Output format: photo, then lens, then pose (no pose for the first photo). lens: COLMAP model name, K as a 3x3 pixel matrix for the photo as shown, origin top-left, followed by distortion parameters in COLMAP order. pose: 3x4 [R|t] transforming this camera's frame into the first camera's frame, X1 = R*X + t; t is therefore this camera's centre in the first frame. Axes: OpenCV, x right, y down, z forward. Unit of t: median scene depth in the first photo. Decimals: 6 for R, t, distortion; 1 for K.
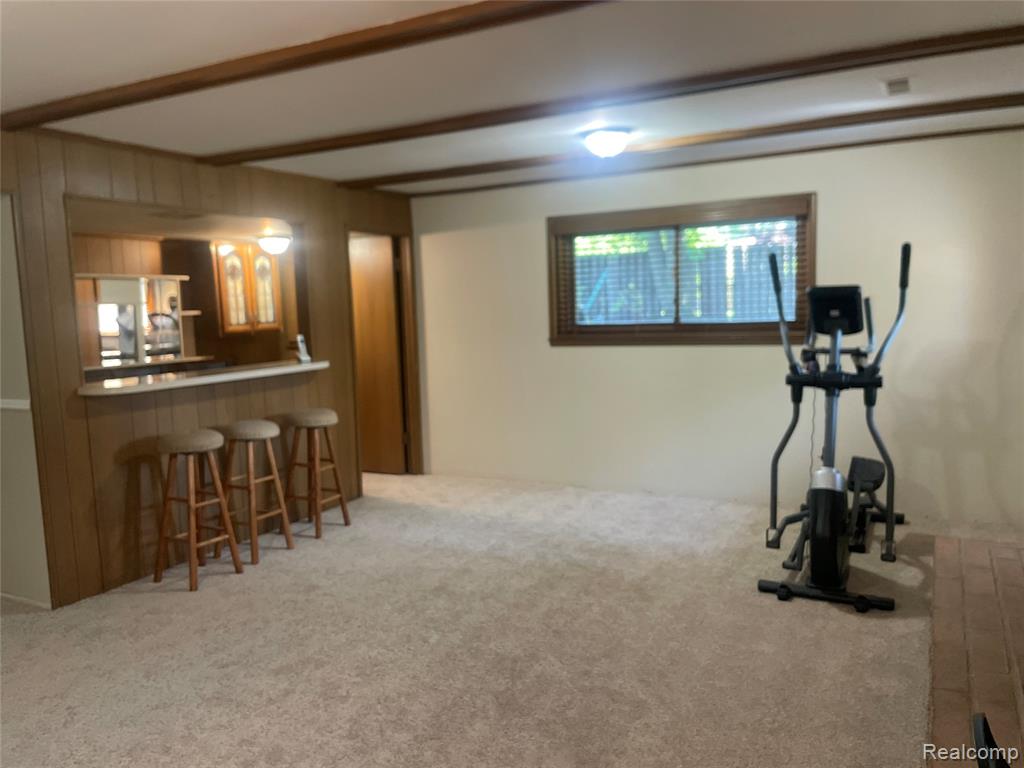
lens RADIAL K [[777.8, 0, 512.0], [0, 777.8, 384.0], [0, 0, 1]] dist [0.028974, -0.070095]
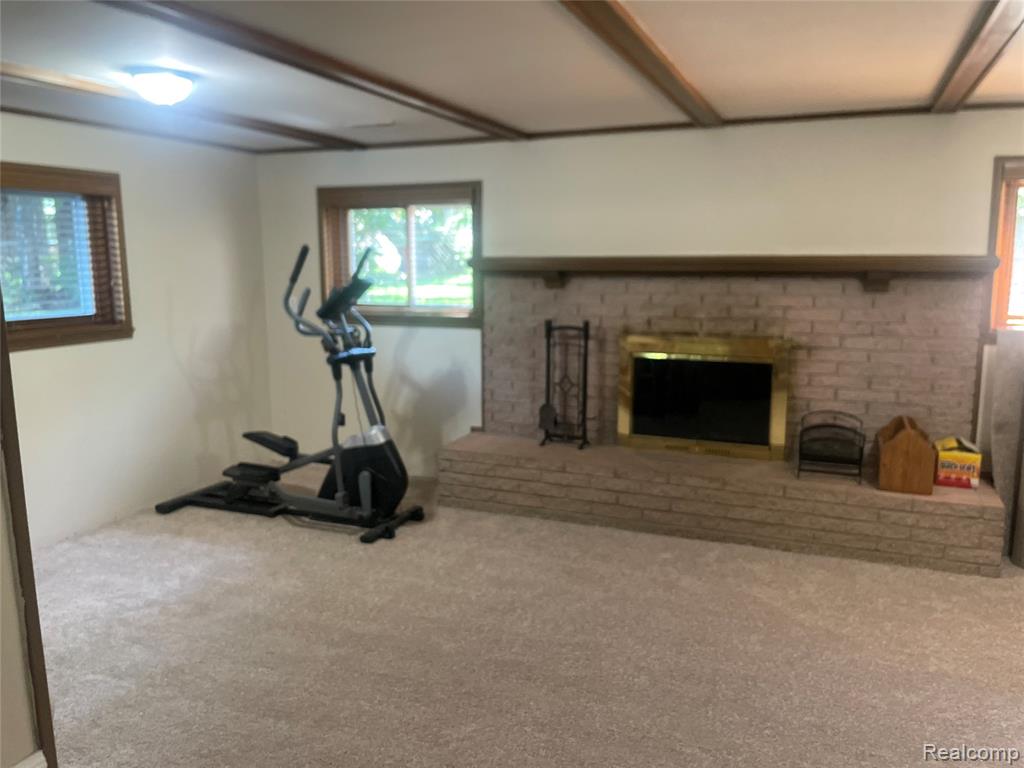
lens RADIAL K [[782.7, 0, 512.0], [0, 782.7, 384.0], [0, 0, 1]] dist [0.042358, -0.065931]
pose [[-0.096421, -0.121639, 0.987880, -0.730904], [0.114907, 0.984508, 0.132439, -0.084753], [-0.988686, 0.126284, -0.080950, 0.769934]]
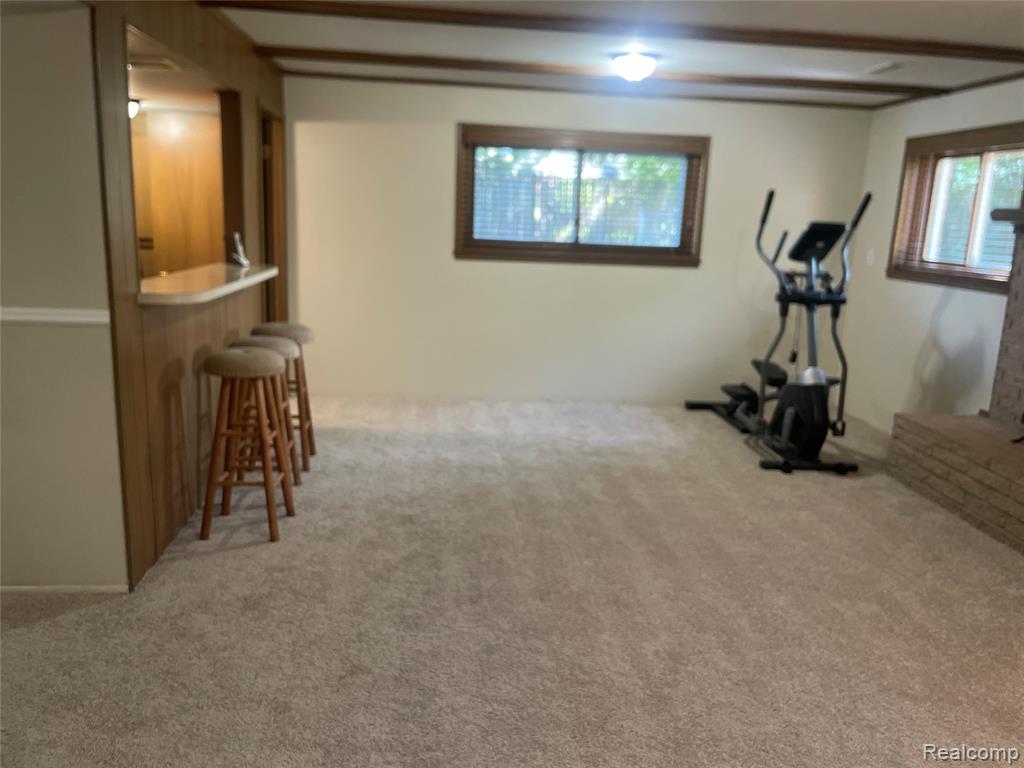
lens RADIAL K [[782.7, 0, 512.0], [0, 782.7, 384.0], [0, 0, 1]] dist [0.042358, -0.065931]
pose [[0.838126, -0.043279, 0.543756, -0.619909], [-0.015206, 0.994606, 0.102602, 0.008057], [-0.545264, -0.094262, 0.832948, 0.171760]]
